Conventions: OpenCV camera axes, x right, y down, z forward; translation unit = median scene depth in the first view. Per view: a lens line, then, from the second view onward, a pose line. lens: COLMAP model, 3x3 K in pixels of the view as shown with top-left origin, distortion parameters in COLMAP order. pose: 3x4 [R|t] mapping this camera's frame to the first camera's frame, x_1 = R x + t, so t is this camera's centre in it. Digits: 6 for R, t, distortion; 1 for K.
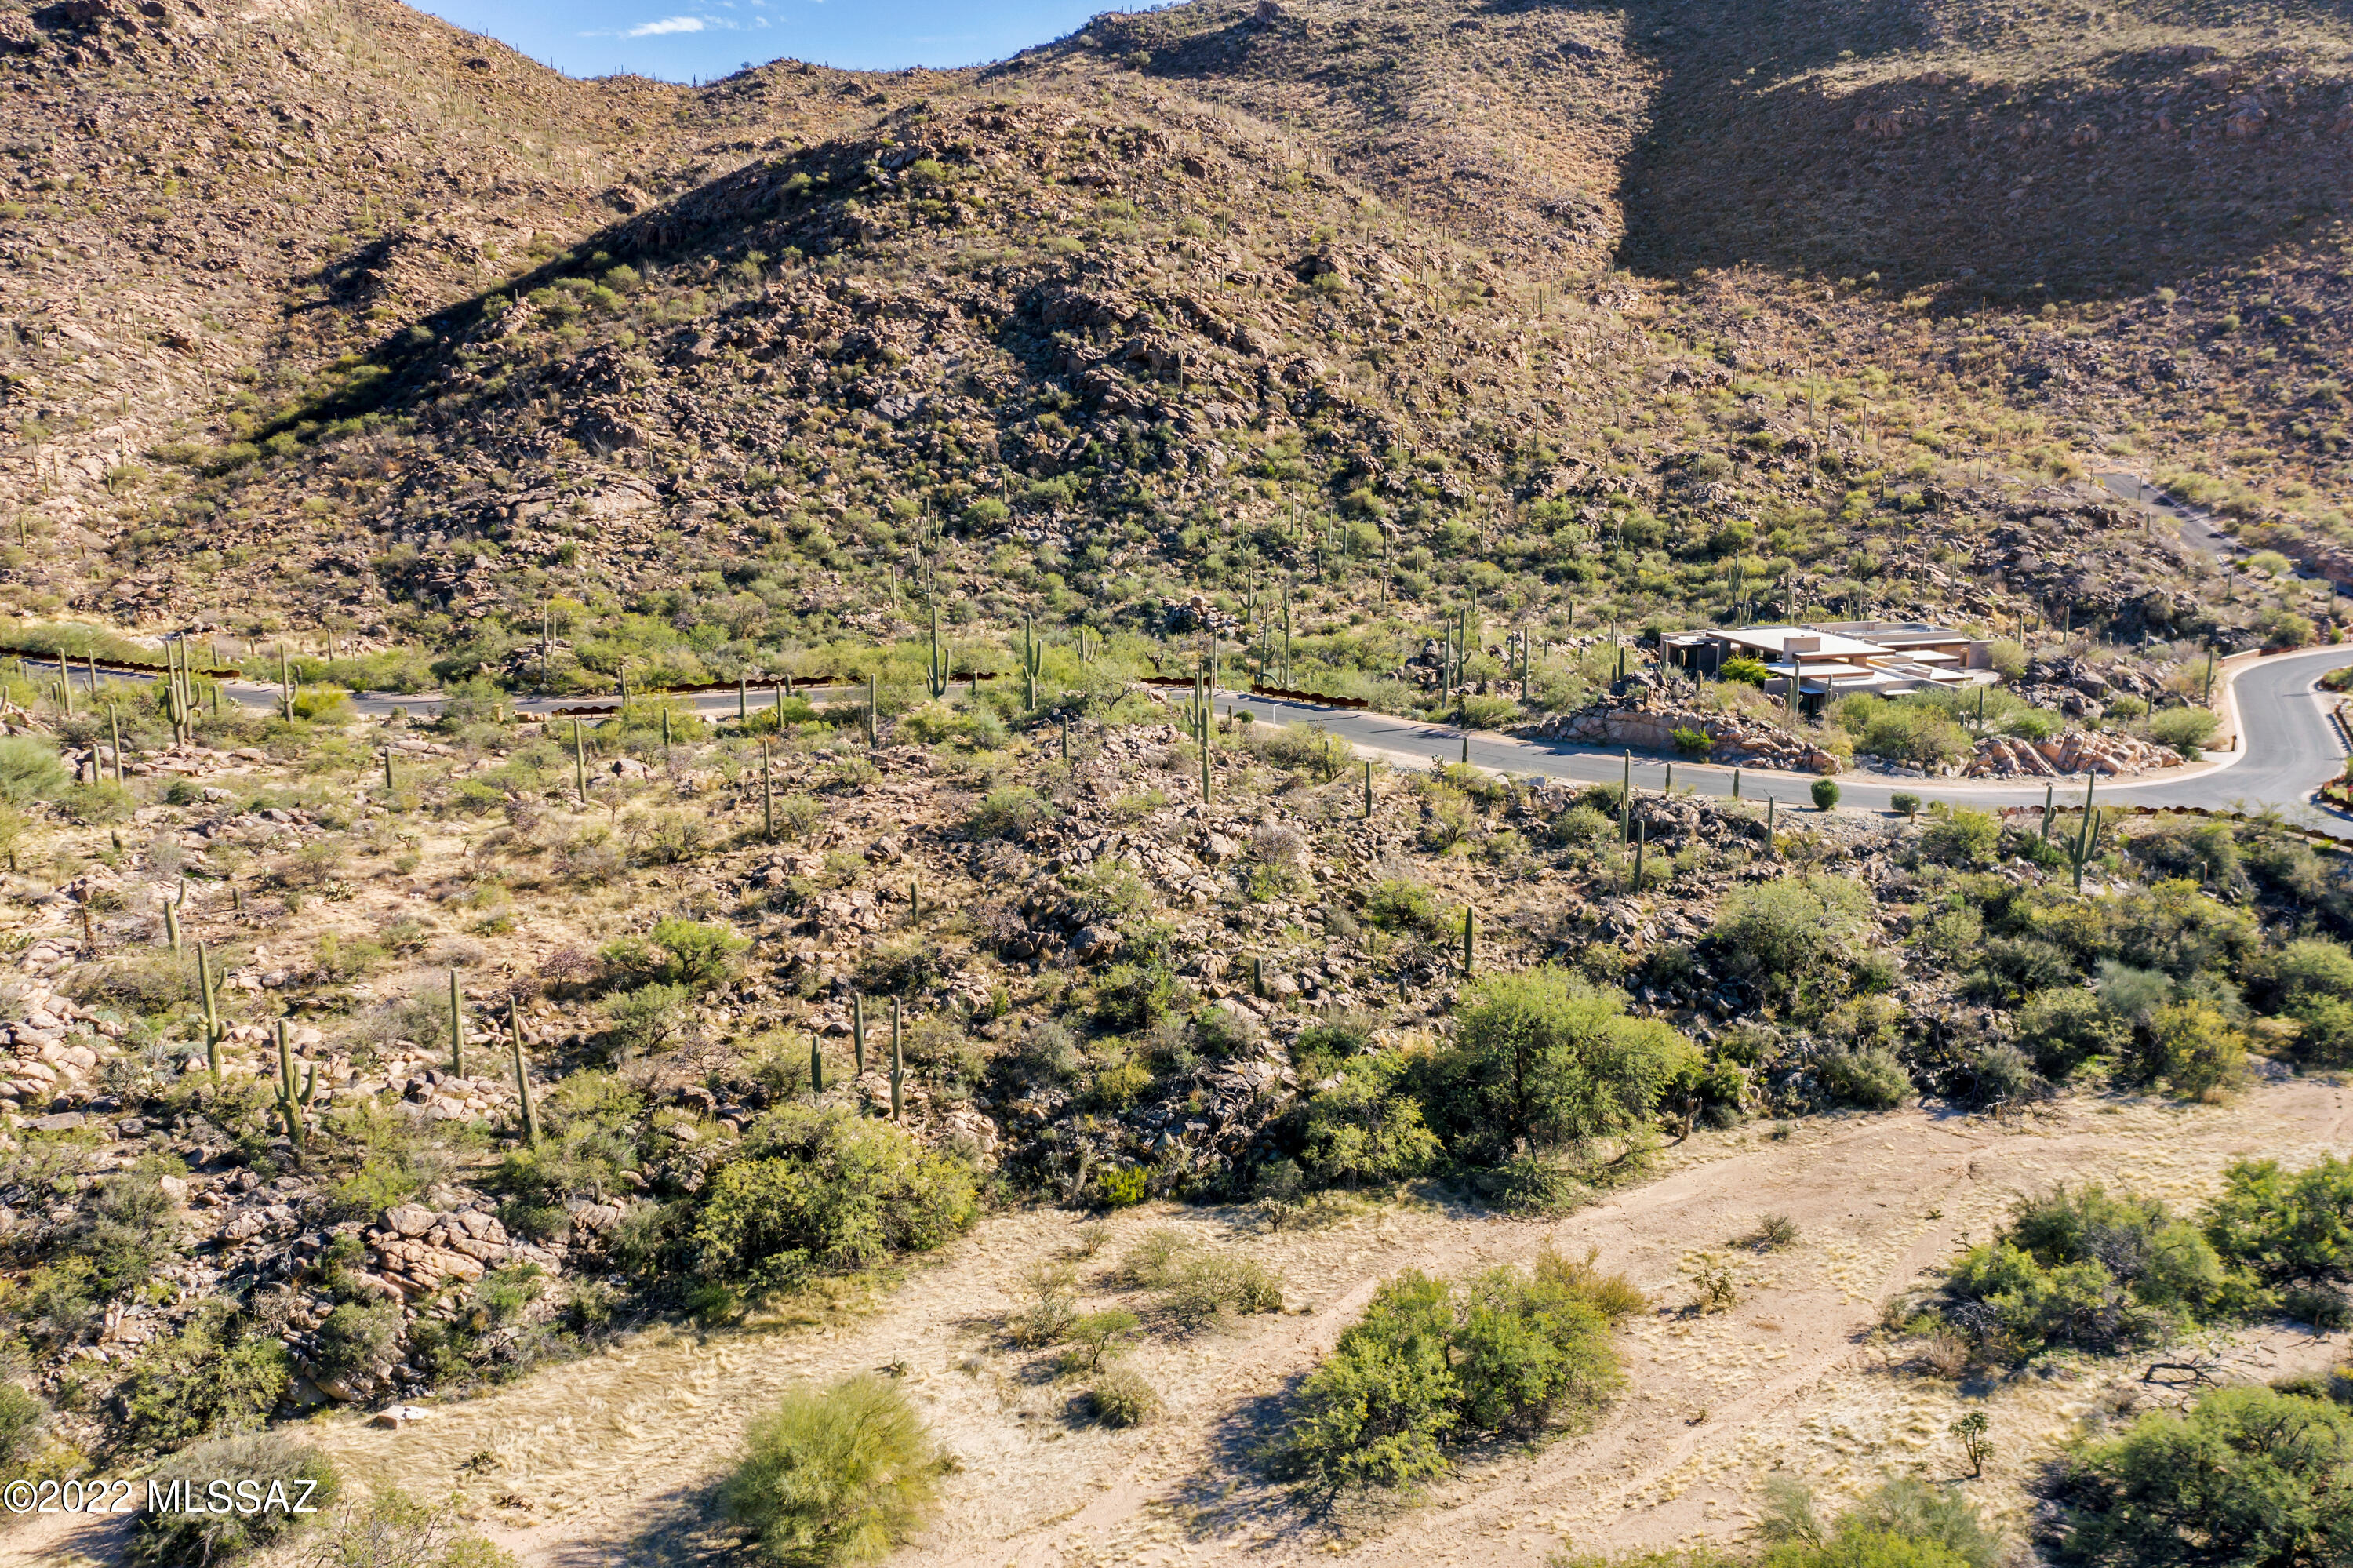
lens RADIAL K [[1854.8, 0, 1173.1], [0, 1854.8, 780.6], [0, 0, 1]] dist [-0.015101, 0.005664]
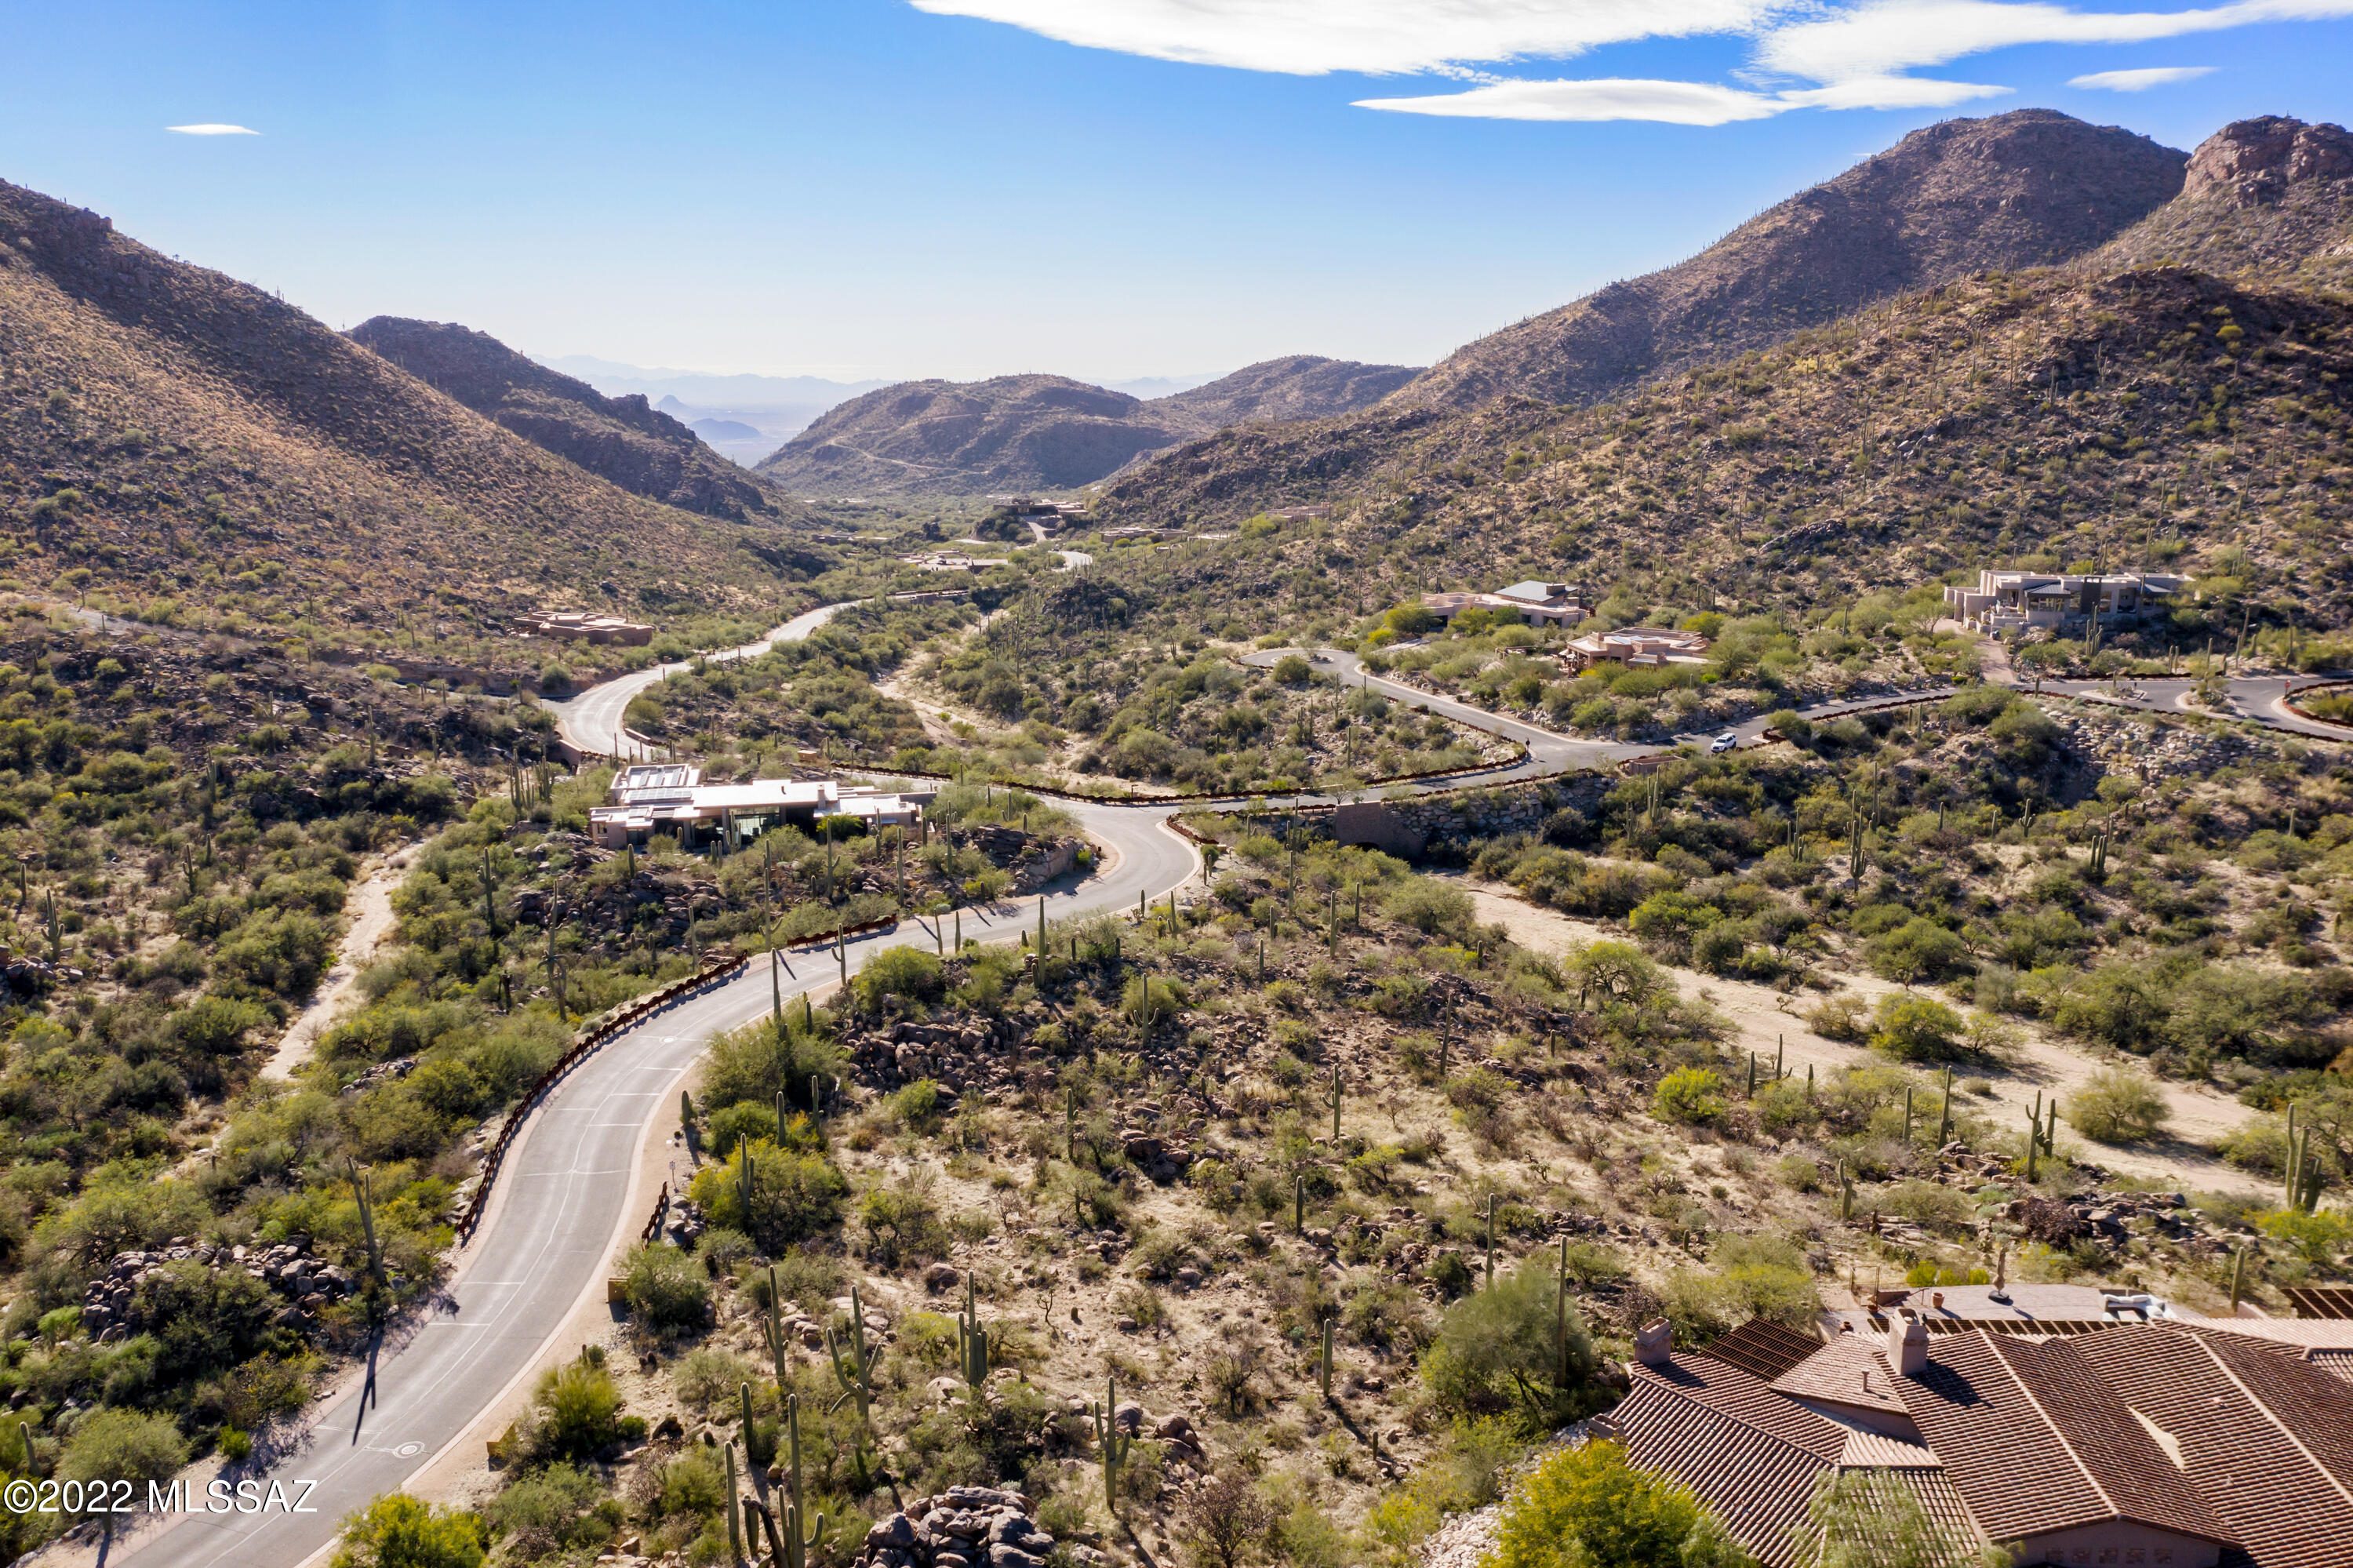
lens RADIAL K [[1851.8, 0, 1173.7], [0, 1851.8, 786.5], [0, 0, 1]] dist [-0.017123, 0.003293]
pose [[0.066599, -0.212629, 0.974861, -0.501713], [0.215280, 0.957080, 0.194044, -0.155326], [-0.974279, 0.196945, 0.109515, 0.358762]]
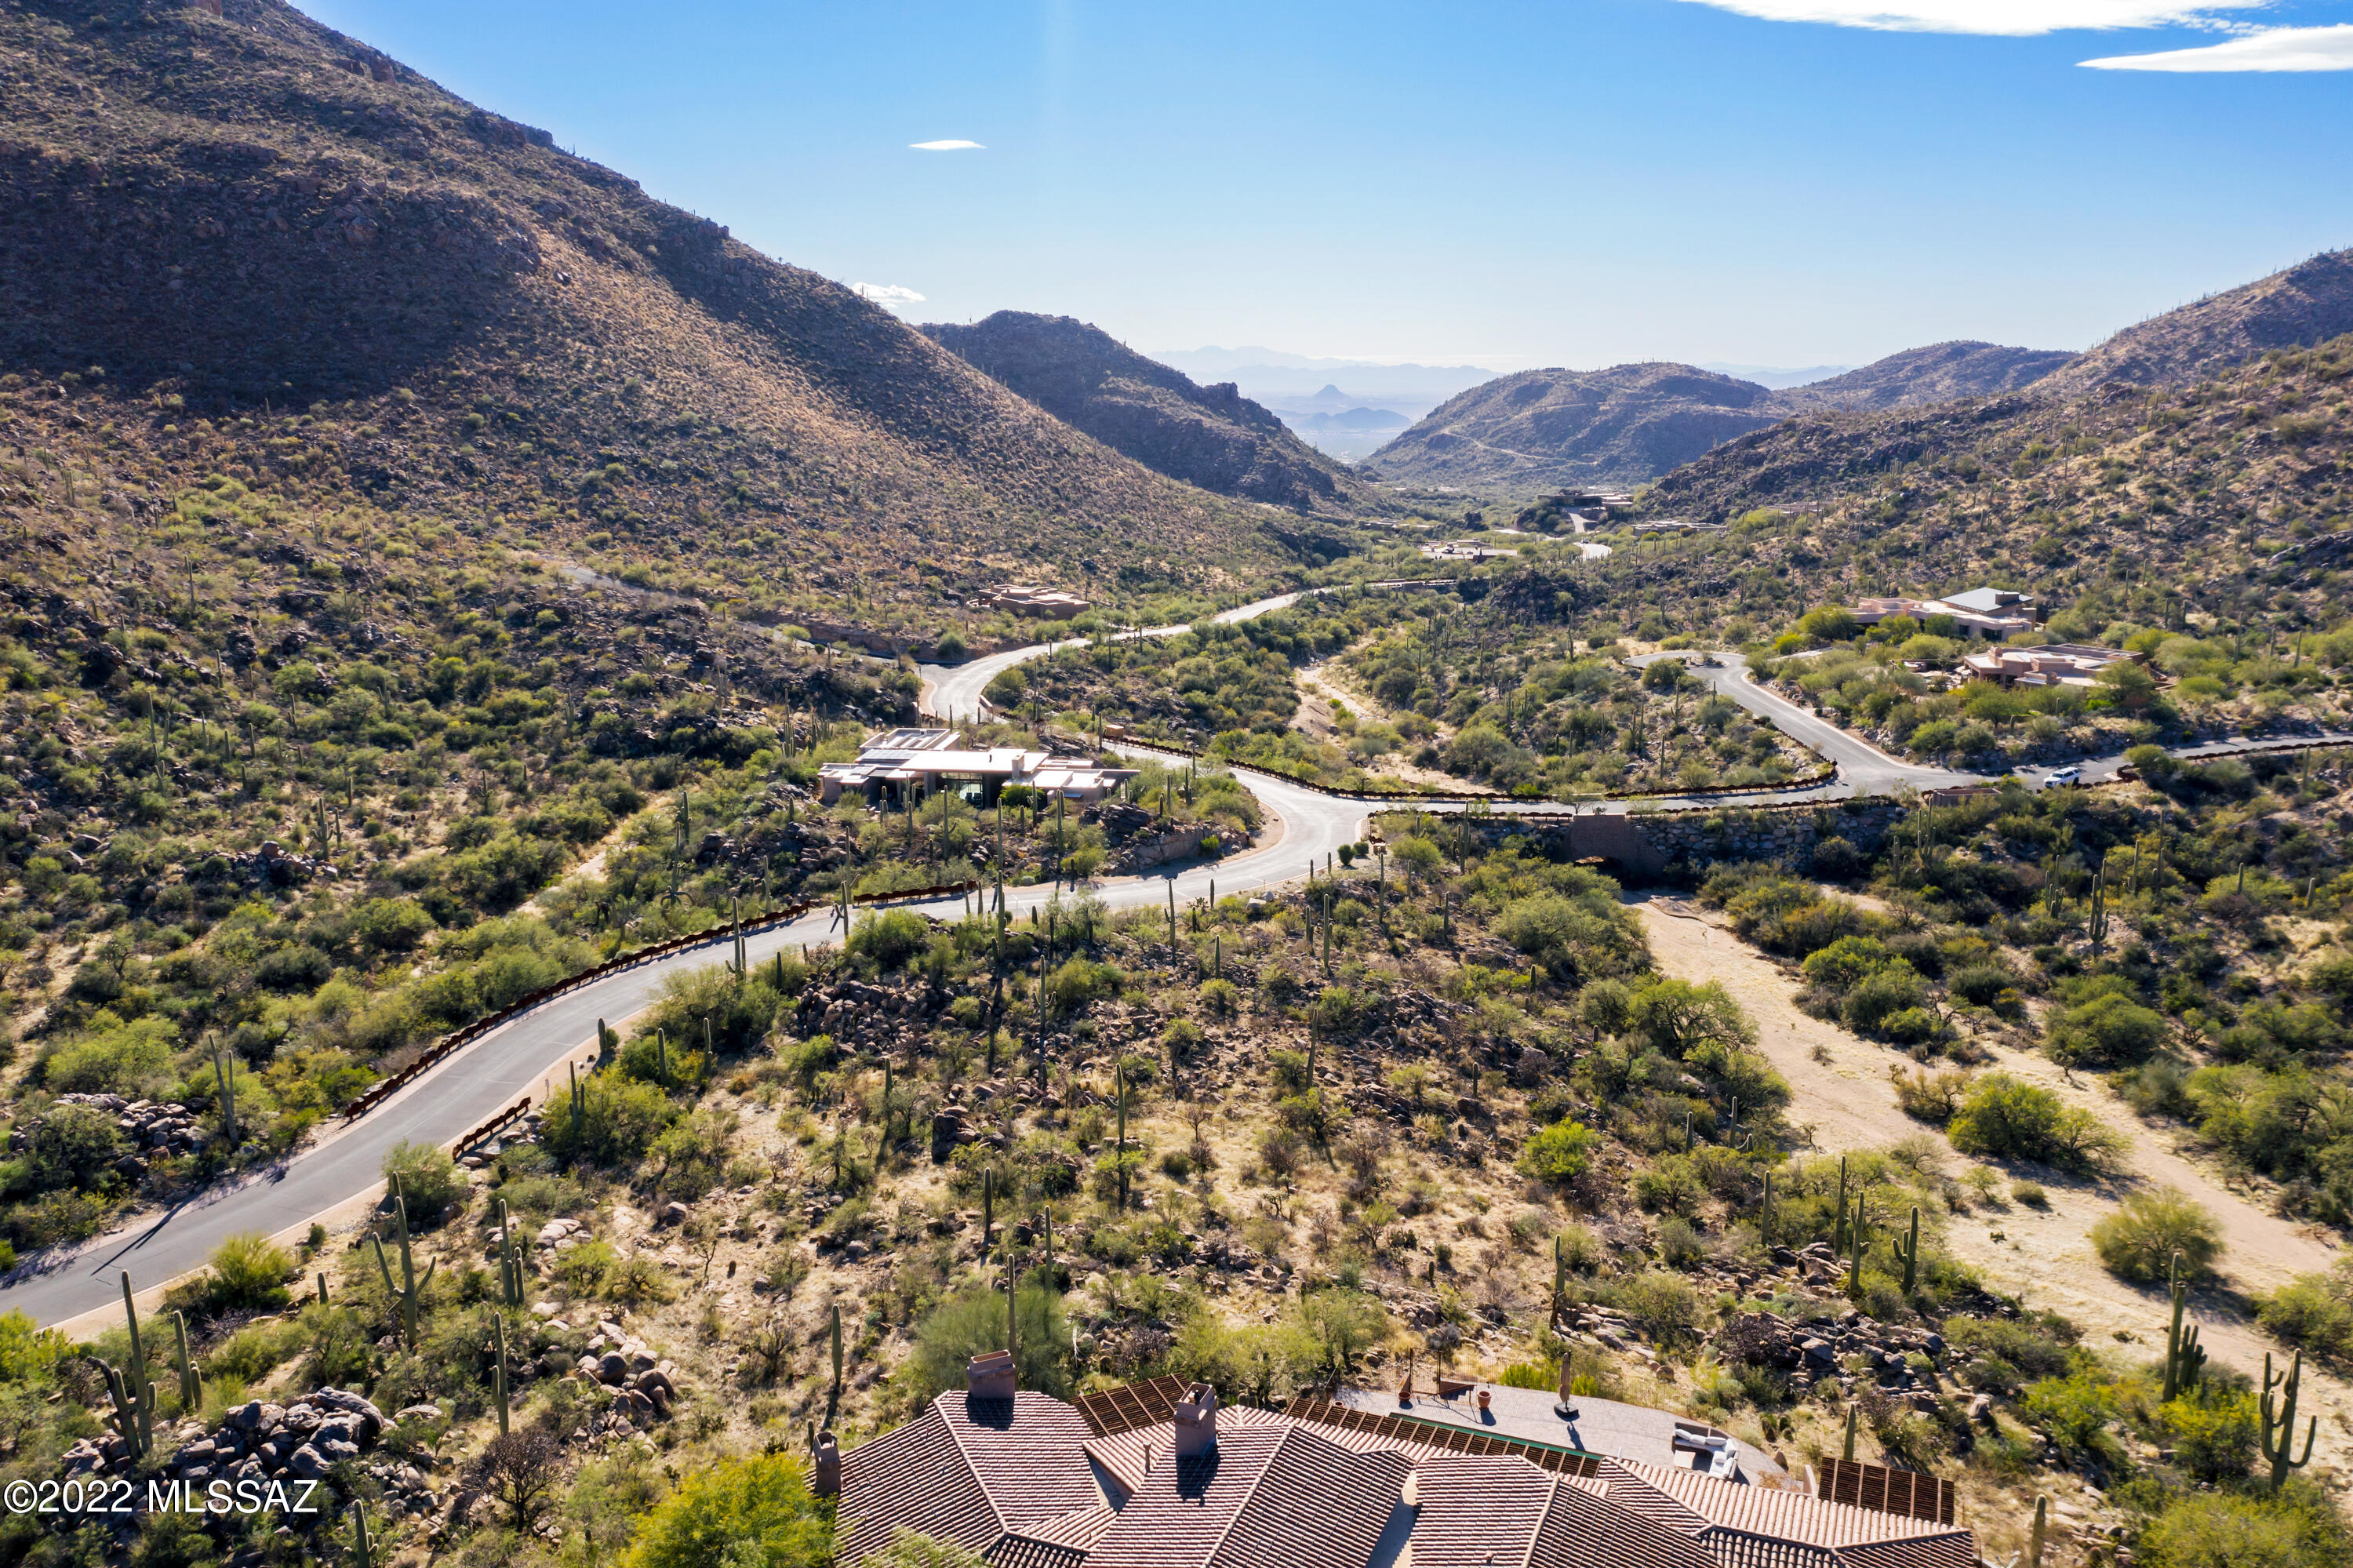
lens RADIAL K [[1851.8, 0, 1173.7], [0, 1851.8, 786.5], [0, 0, 1]] dist [-0.017123, 0.003293]
pose [[0.400844, -0.201051, 0.893814, -0.451896], [0.201783, 0.971039, 0.127929, -0.116083], [-0.893648, 0.129077, 0.429804, 0.195795]]
